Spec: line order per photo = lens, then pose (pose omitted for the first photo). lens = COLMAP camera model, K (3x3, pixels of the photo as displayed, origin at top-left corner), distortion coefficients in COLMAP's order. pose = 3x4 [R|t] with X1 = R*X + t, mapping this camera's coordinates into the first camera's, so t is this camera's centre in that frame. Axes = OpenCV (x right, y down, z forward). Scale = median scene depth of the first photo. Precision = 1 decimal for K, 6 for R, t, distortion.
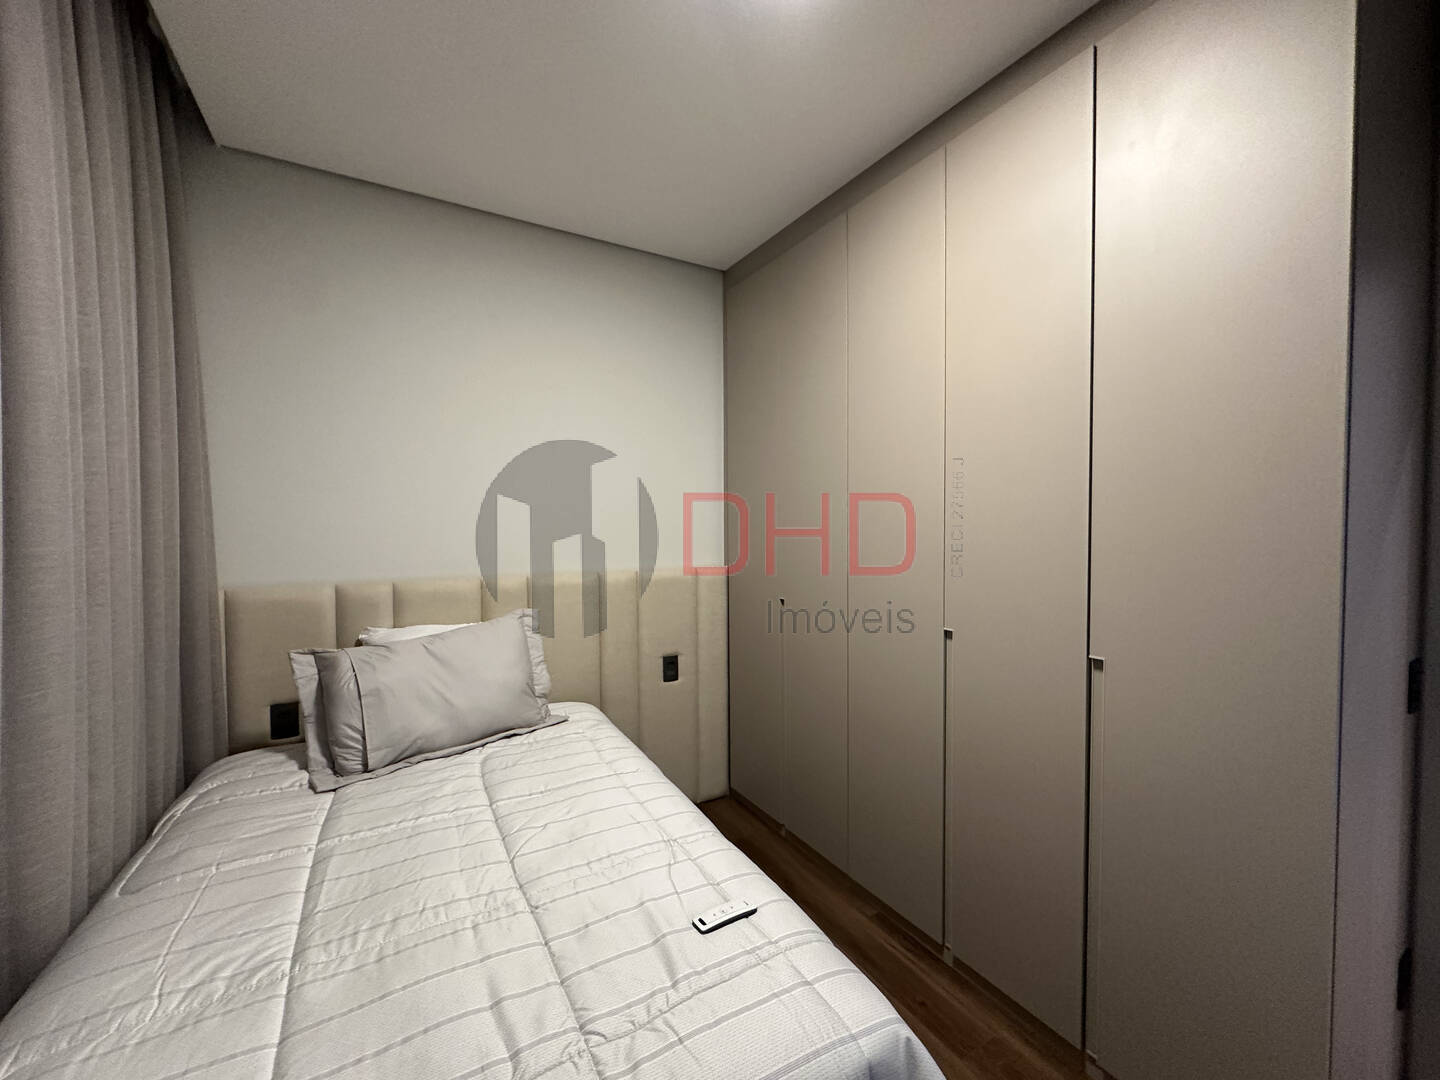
lens RADIAL K [[573.3, 0, 716.6], [0, 573.3, 540.1], [0, 0, 1]] dist [-0.003801, -0.000279]
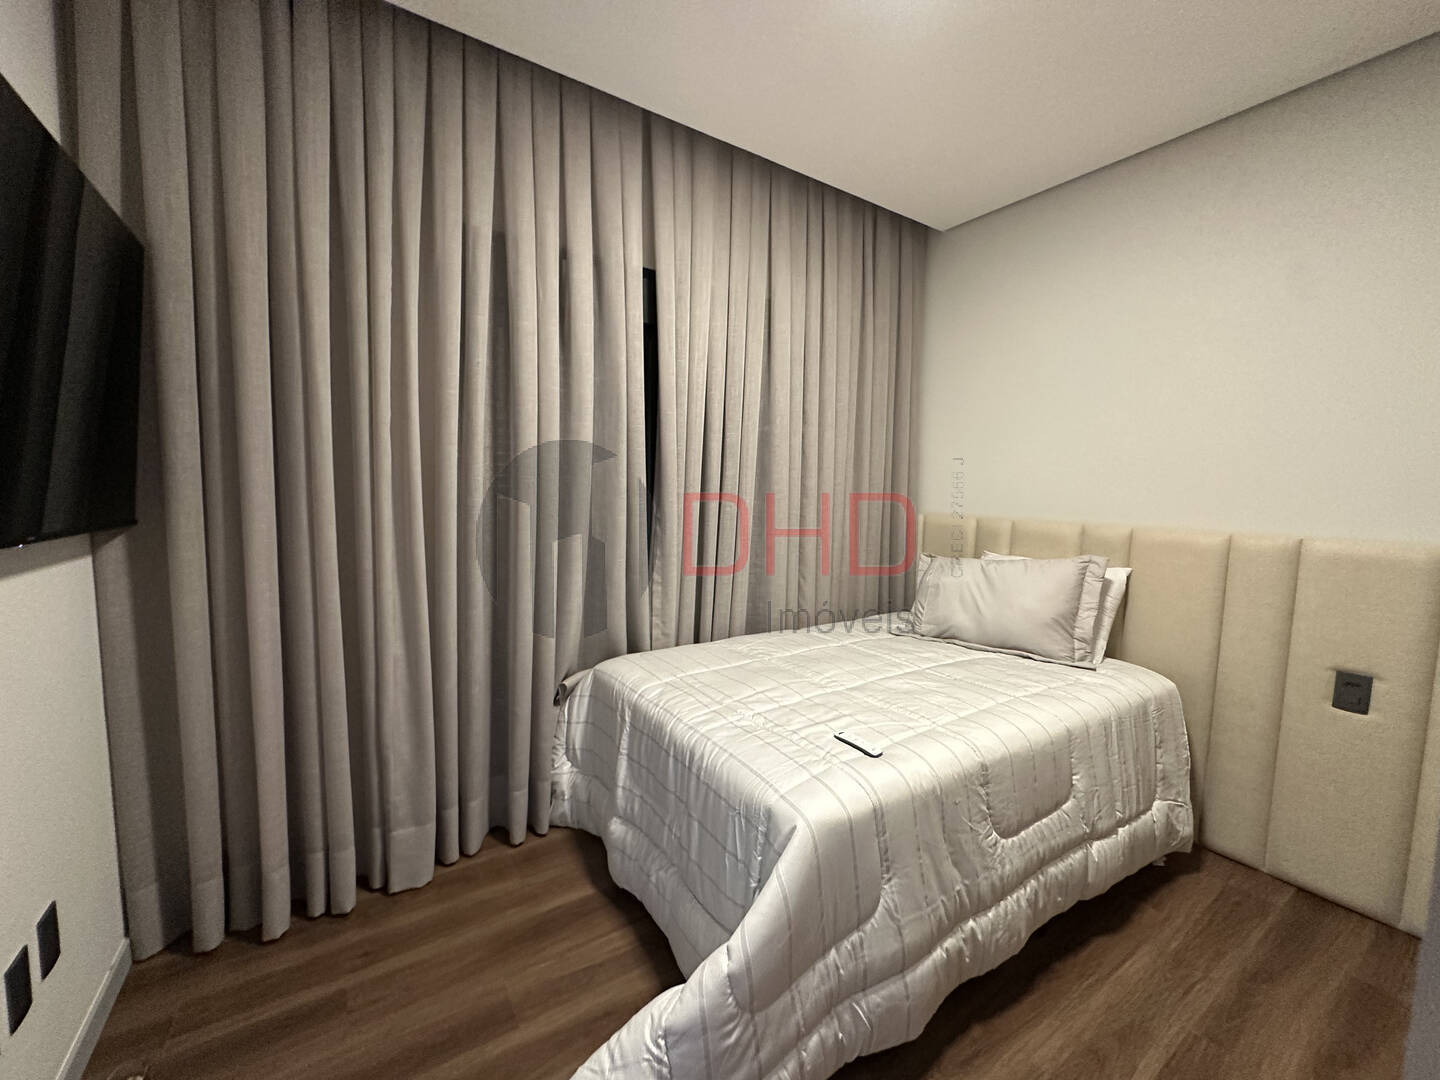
lens RADIAL K [[573.3, 0, 716.6], [0, 573.3, 540.1], [0, 0, 1]] dist [-0.003801, -0.000279]
pose [[0.059817, 0.098429, -0.993345, 0.712014], [-0.050856, 0.994135, 0.095444, 0.033125], [0.996913, 0.044808, 0.064472, 0.302093]]
